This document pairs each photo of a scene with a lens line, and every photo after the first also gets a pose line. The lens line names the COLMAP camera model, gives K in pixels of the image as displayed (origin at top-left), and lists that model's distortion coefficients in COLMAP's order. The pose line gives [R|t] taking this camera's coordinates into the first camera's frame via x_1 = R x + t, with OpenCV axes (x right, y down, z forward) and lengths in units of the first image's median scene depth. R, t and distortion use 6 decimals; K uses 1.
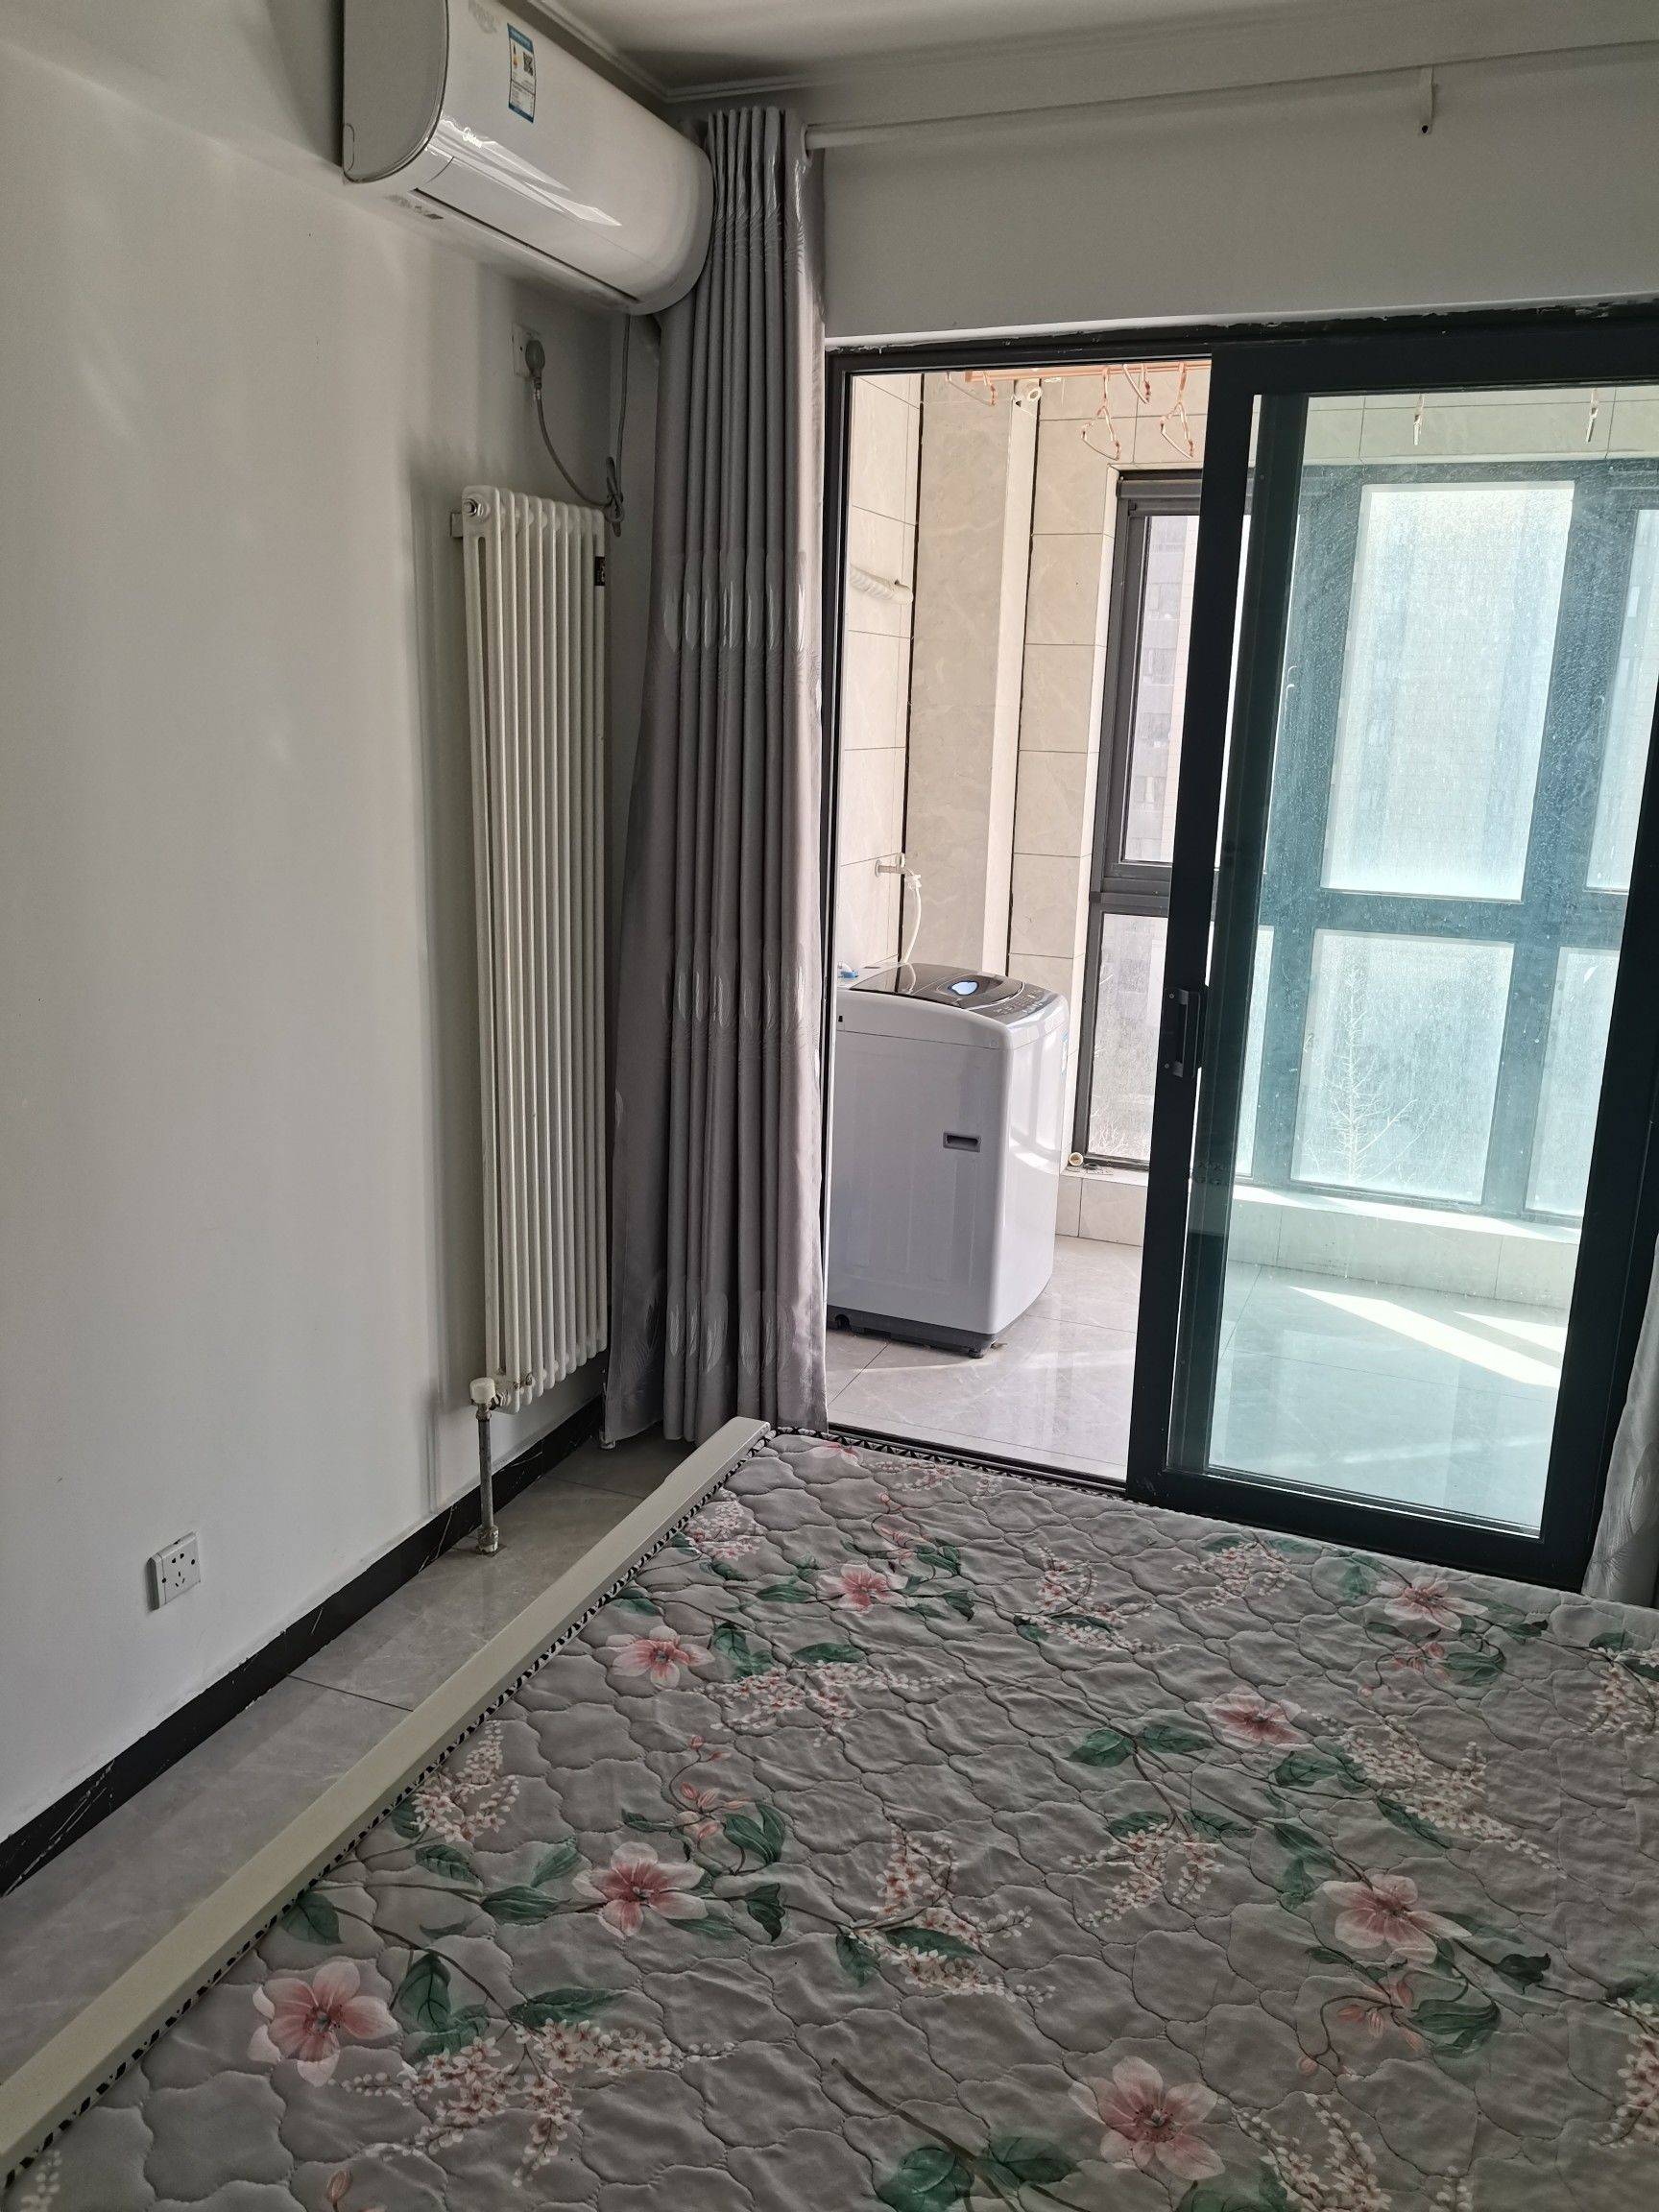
lens RADIAL K [[1668.0, 0, 823.9], [0, 1668.0, 1089.7], [0, 0, 1]] dist [0.025087, -0.027021]
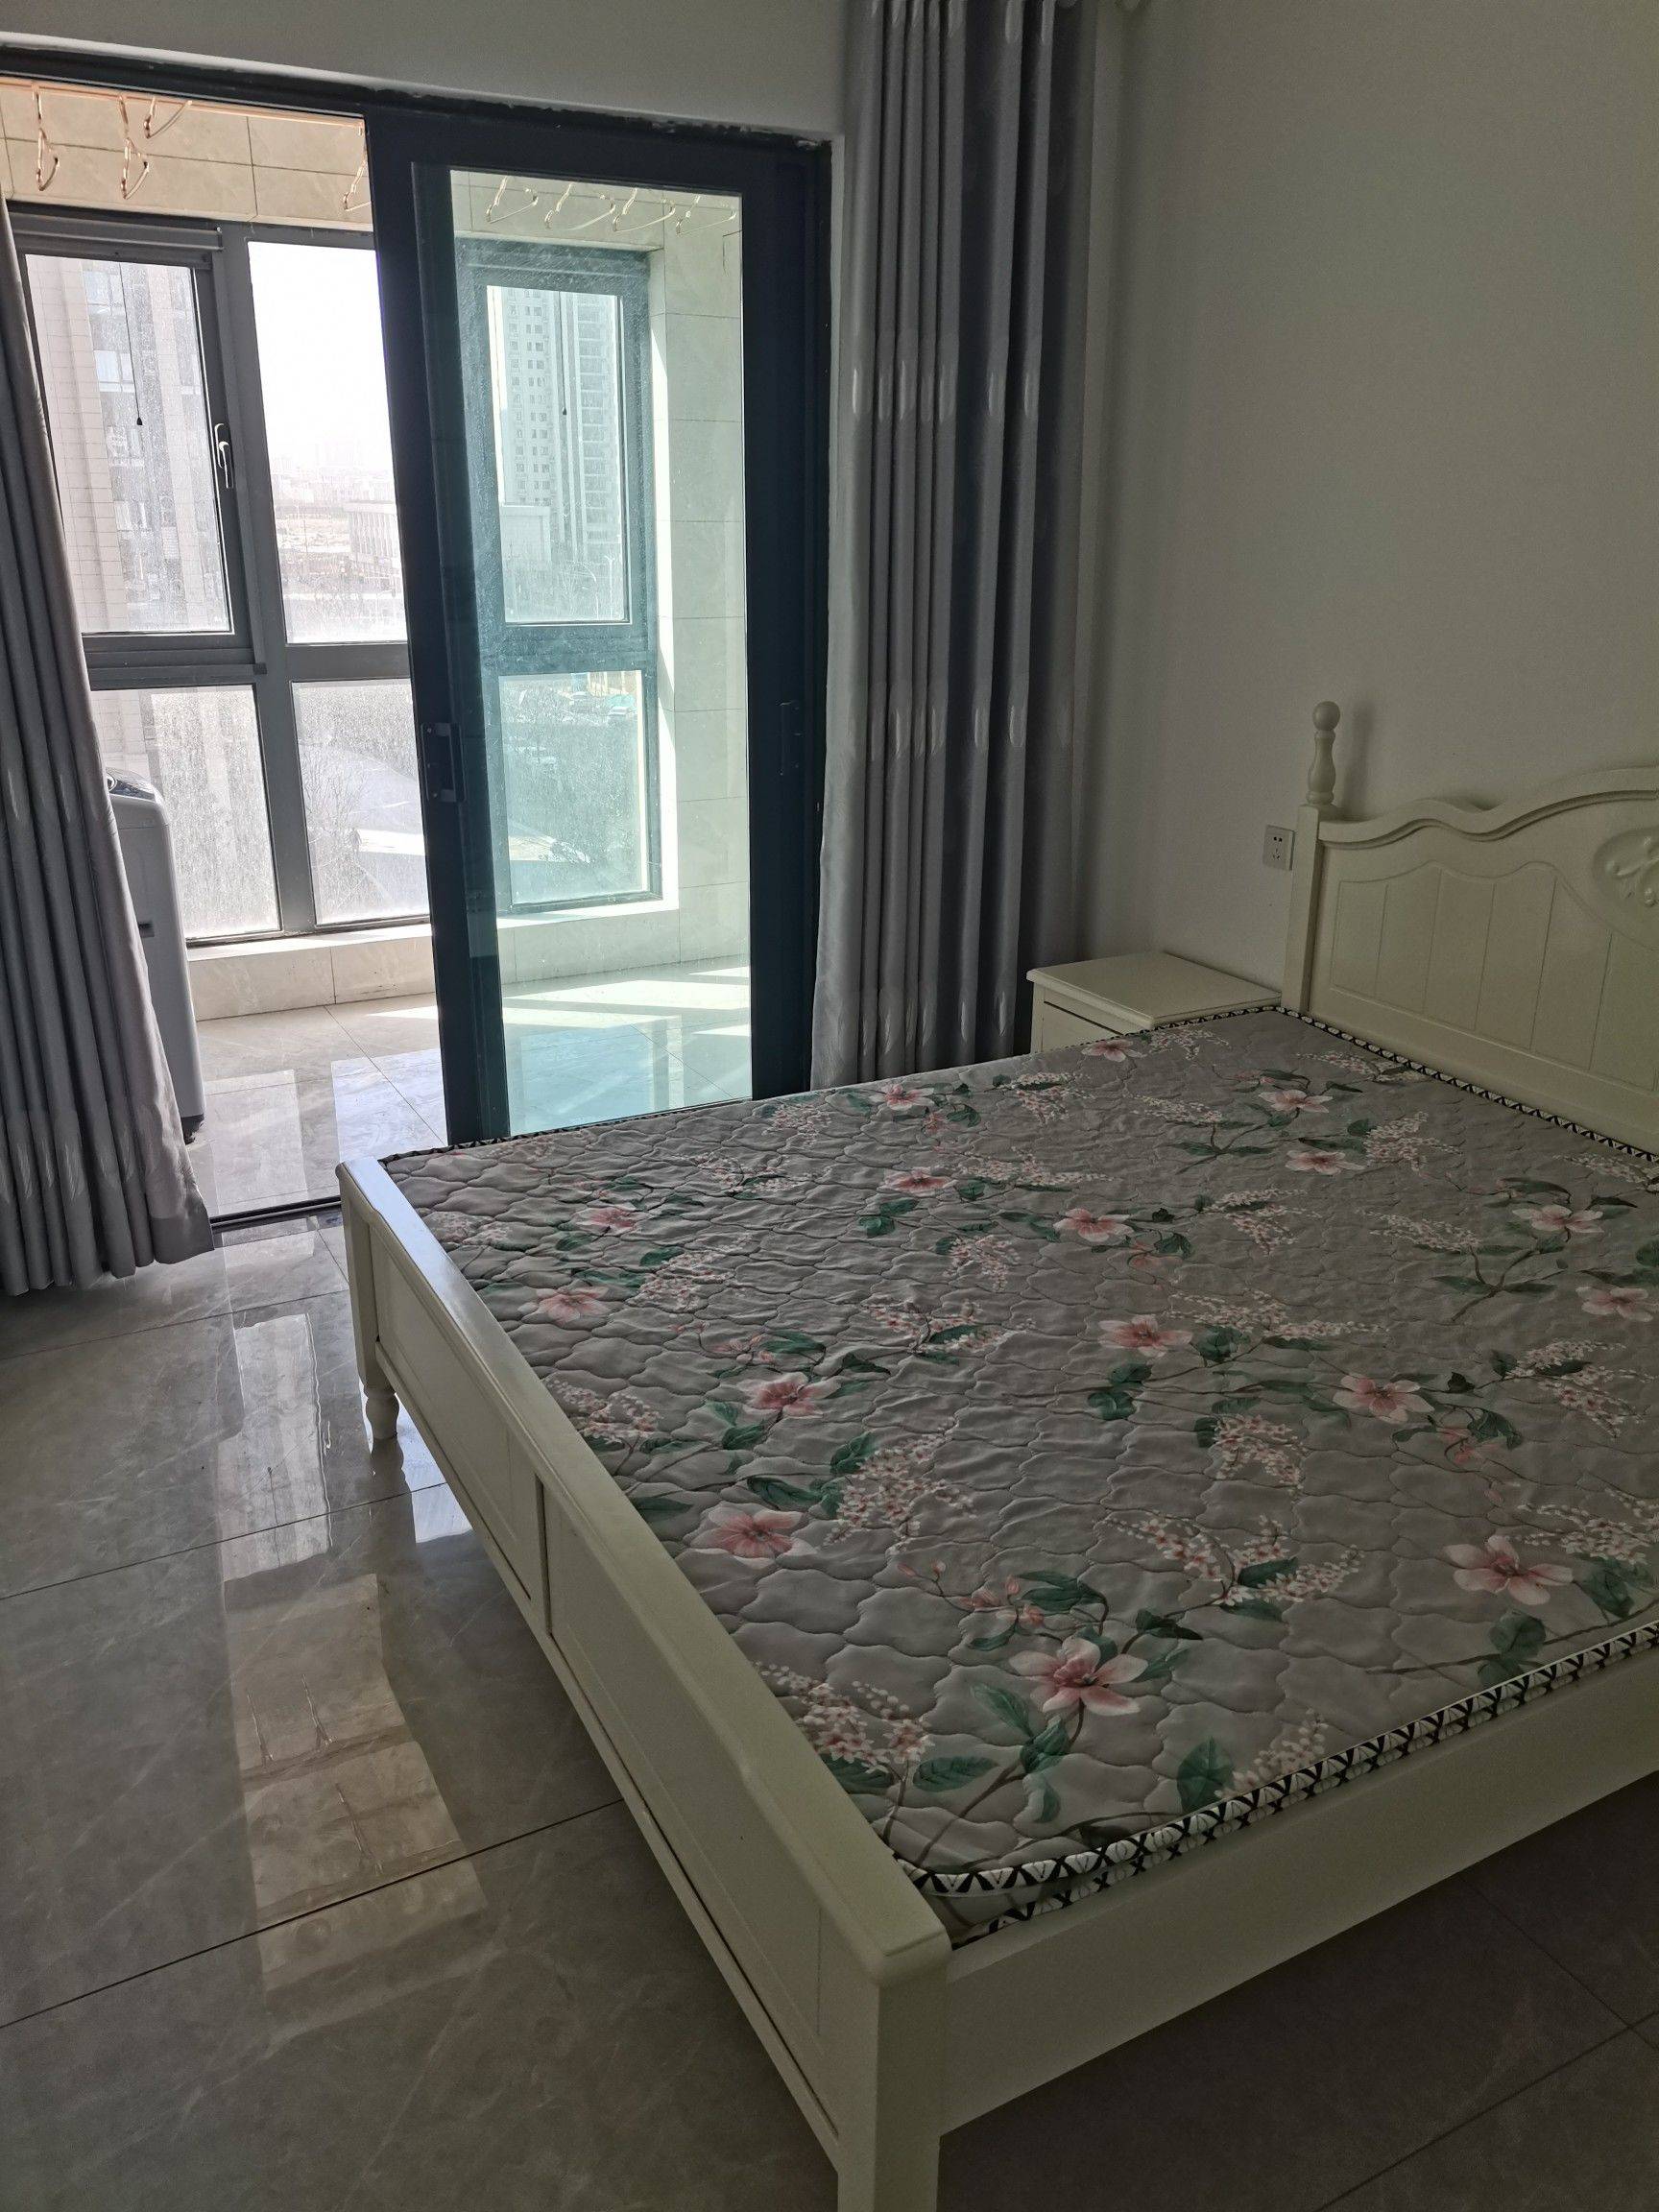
lens RADIAL K [[1668.0, 0, 818.5], [0, 1668.0, 1102.0], [0, 0, 1]] dist [0.025087, -0.027021]
pose [[0.647267, -0.280391, 0.708821, -0.913302], [0.187903, 0.959885, 0.208121, -0.004281], [-0.738741, -0.001520, 0.673987, 0.110090]]
